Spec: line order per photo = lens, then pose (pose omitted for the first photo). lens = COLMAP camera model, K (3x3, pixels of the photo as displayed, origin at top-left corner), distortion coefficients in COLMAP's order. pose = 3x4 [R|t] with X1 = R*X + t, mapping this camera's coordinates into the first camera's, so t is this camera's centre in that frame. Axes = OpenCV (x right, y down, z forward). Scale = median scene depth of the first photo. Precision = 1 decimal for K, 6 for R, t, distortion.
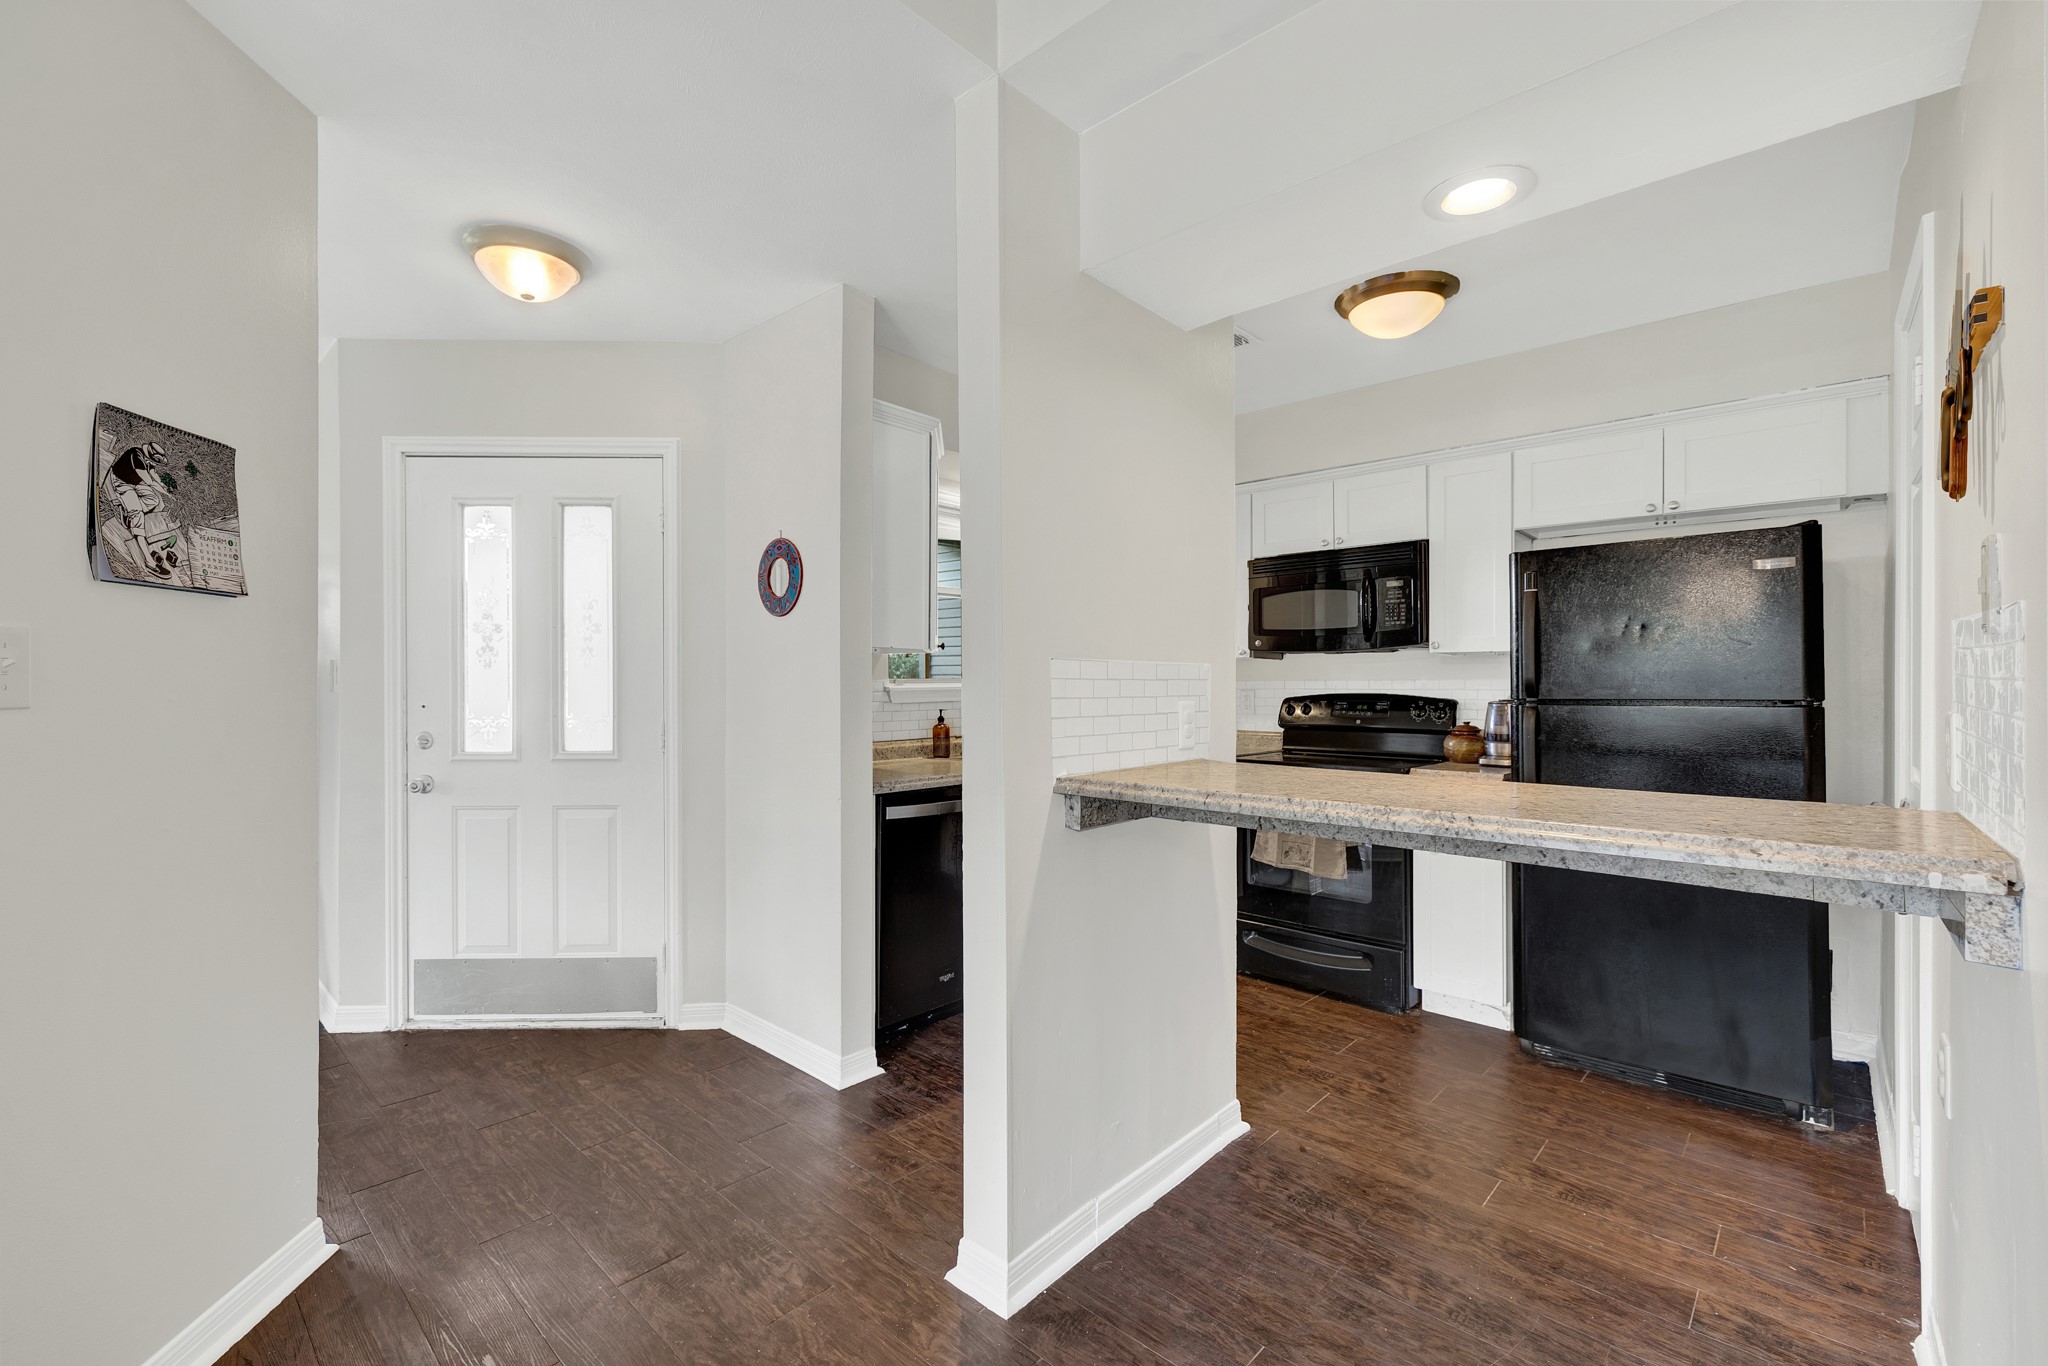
lens RADIAL K [[878.9, 0, 1018.6], [0, 878.9, 683.7], [0, 0, 1]] dist [0.001415, 0.000037]
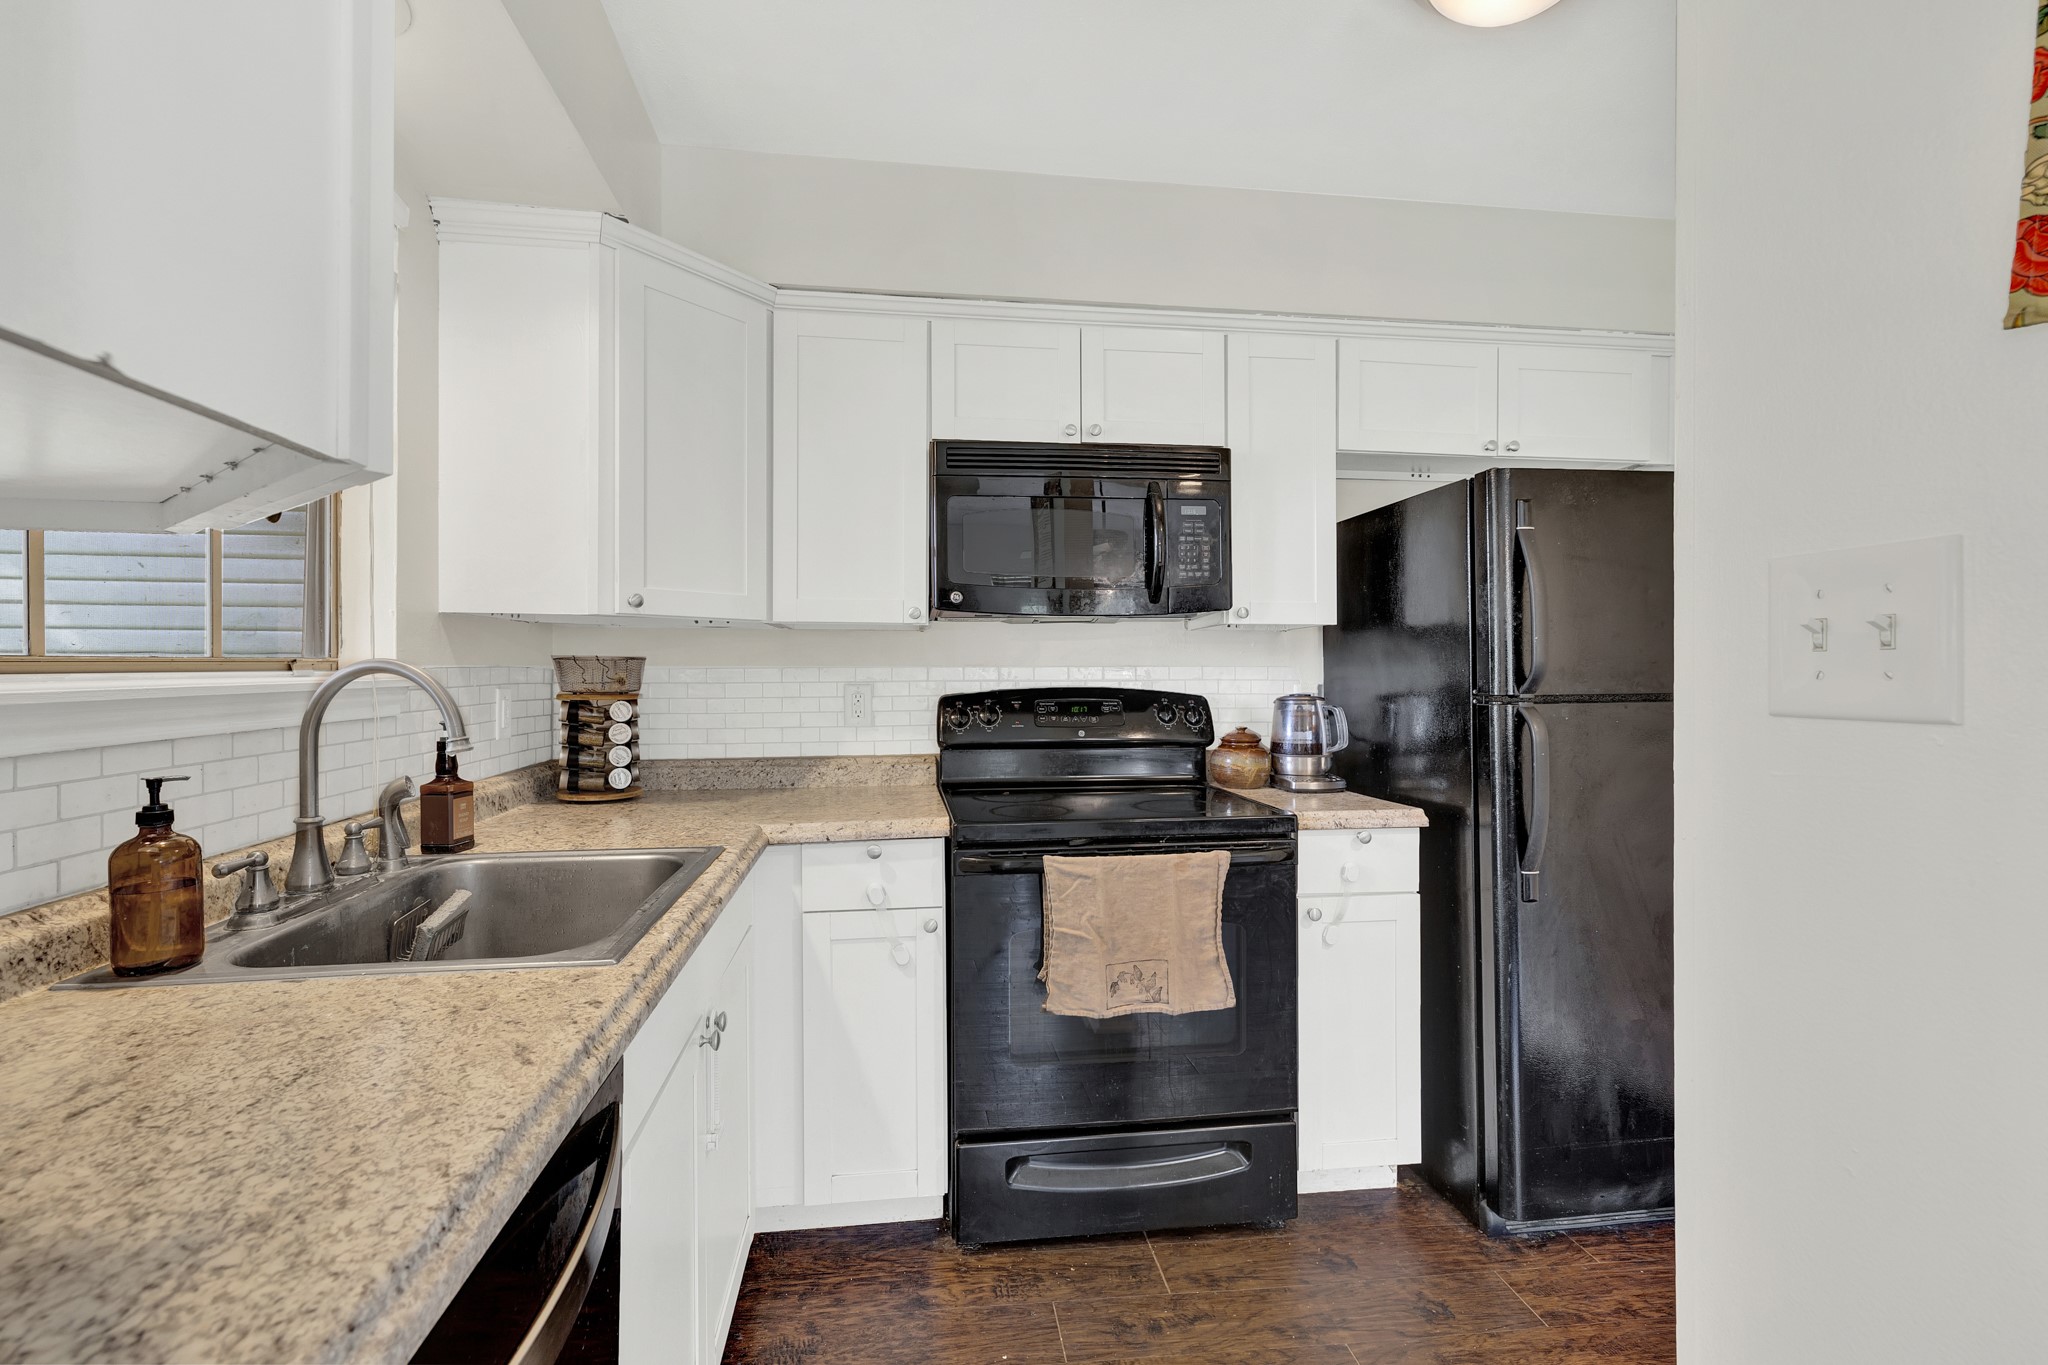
lens RADIAL K [[878.9, 0, 1009.5], [0, 878.9, 674.5], [0, 0, 1]] dist [0.001415, 0.000037]
pose [[0.651146, -0.003145, 0.758946, -0.144232], [0.001214, 0.999994, 0.003102, -0.000406], [-0.758952, -0.001098, 0.651146, 0.783545]]
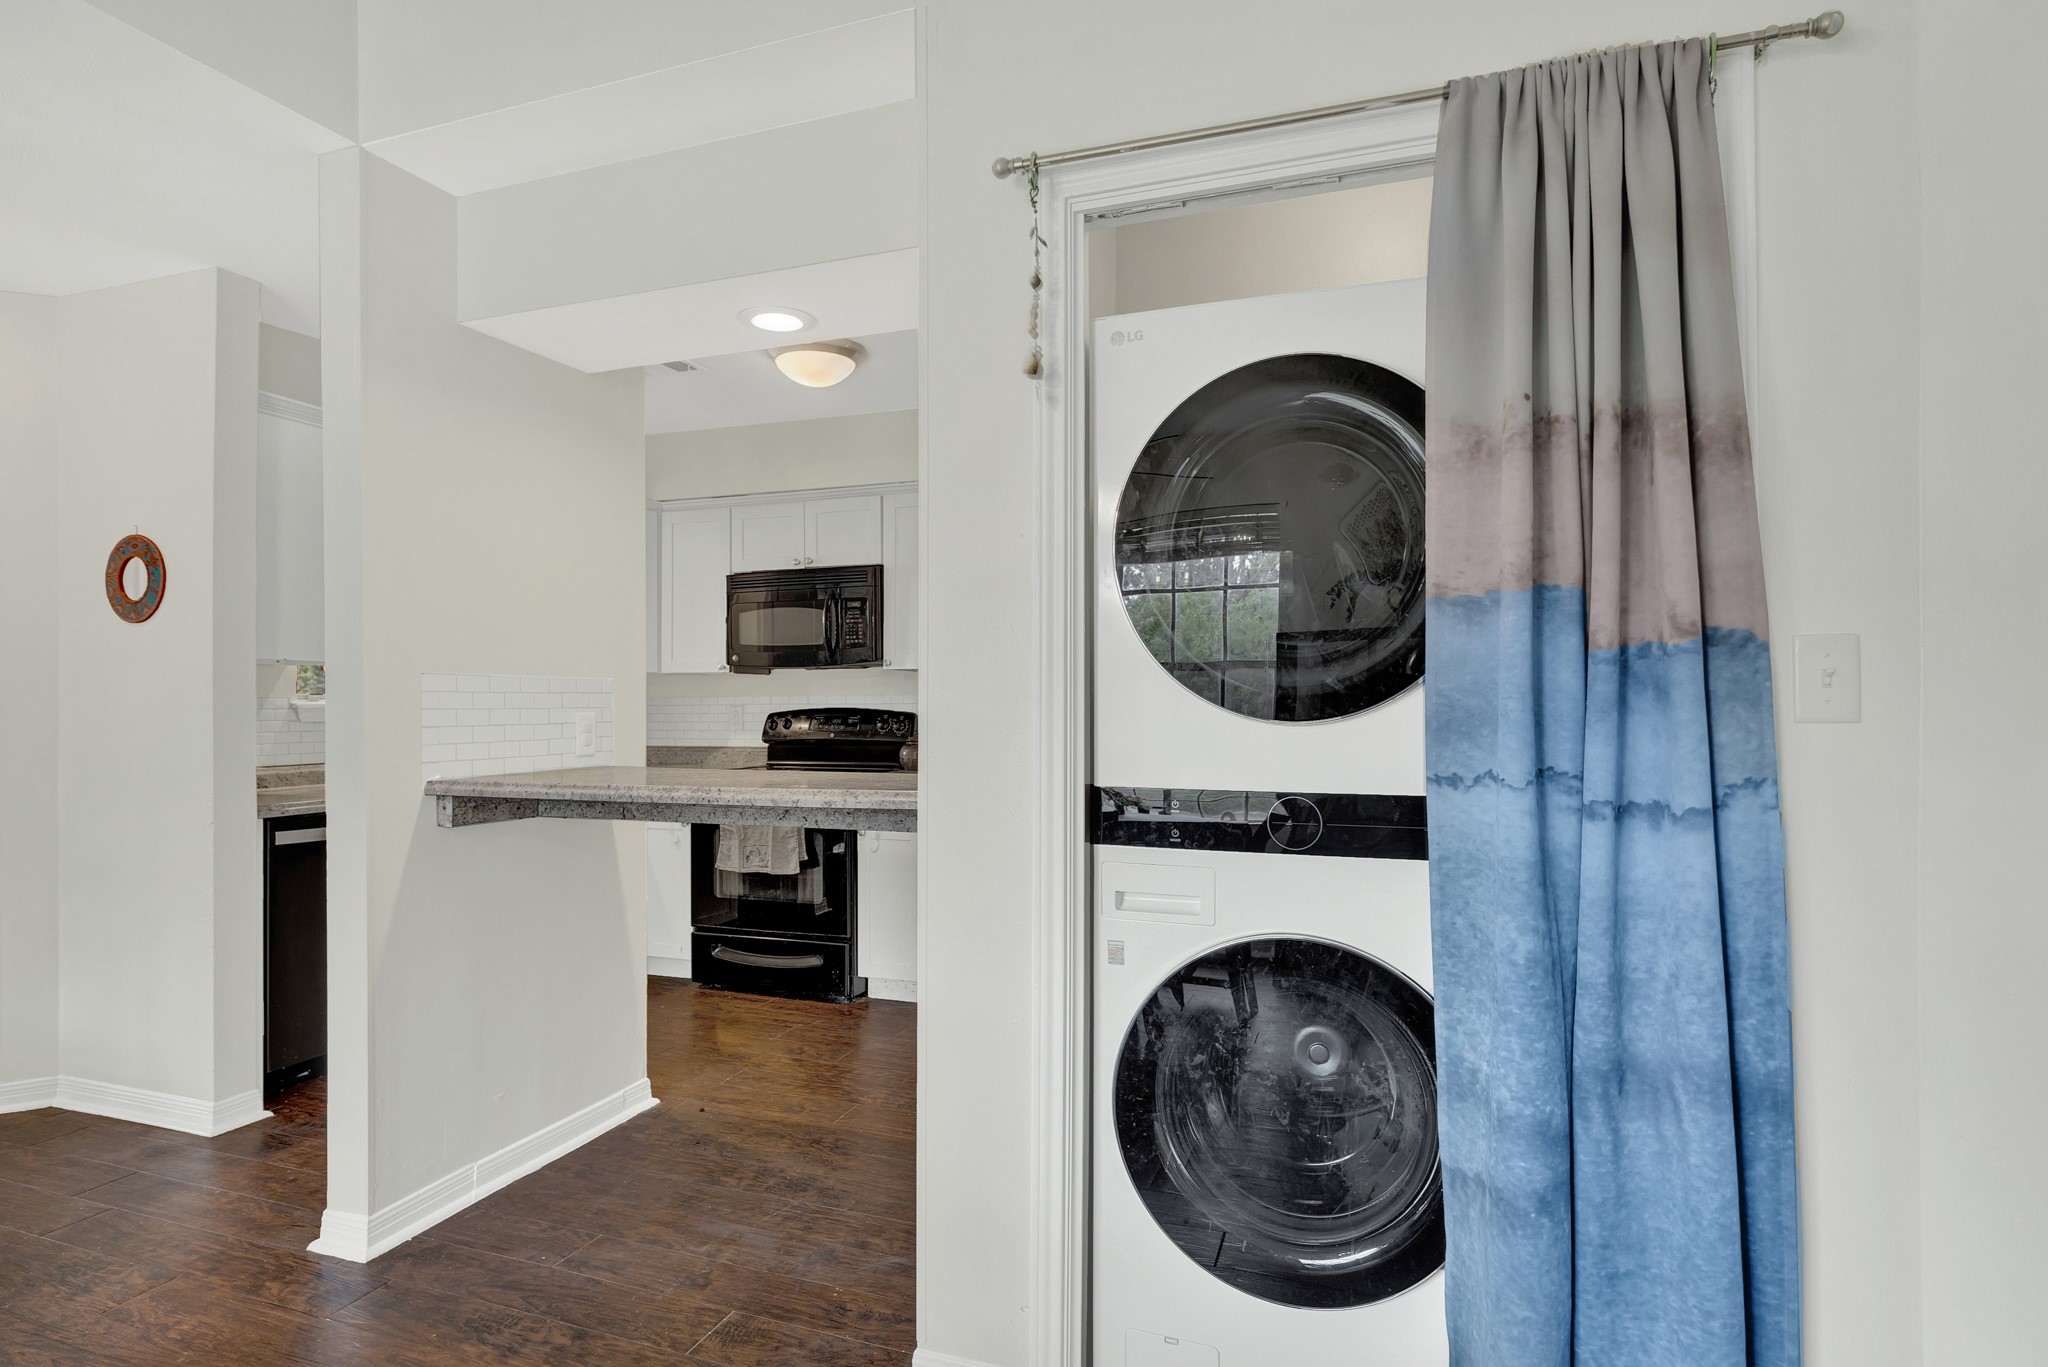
lens RADIAL K [[1088.0, 0, 1027.0], [0, 1088.0, 696.8], [0, 0, 1]] dist [-0.001671, 0.000551]
pose [[0.923418, -0.002154, 0.383791, 0.130866], [0.004542, 0.999976, -0.005314, 0.007270], [-0.383770, 0.006650, 0.923405, -0.338374]]
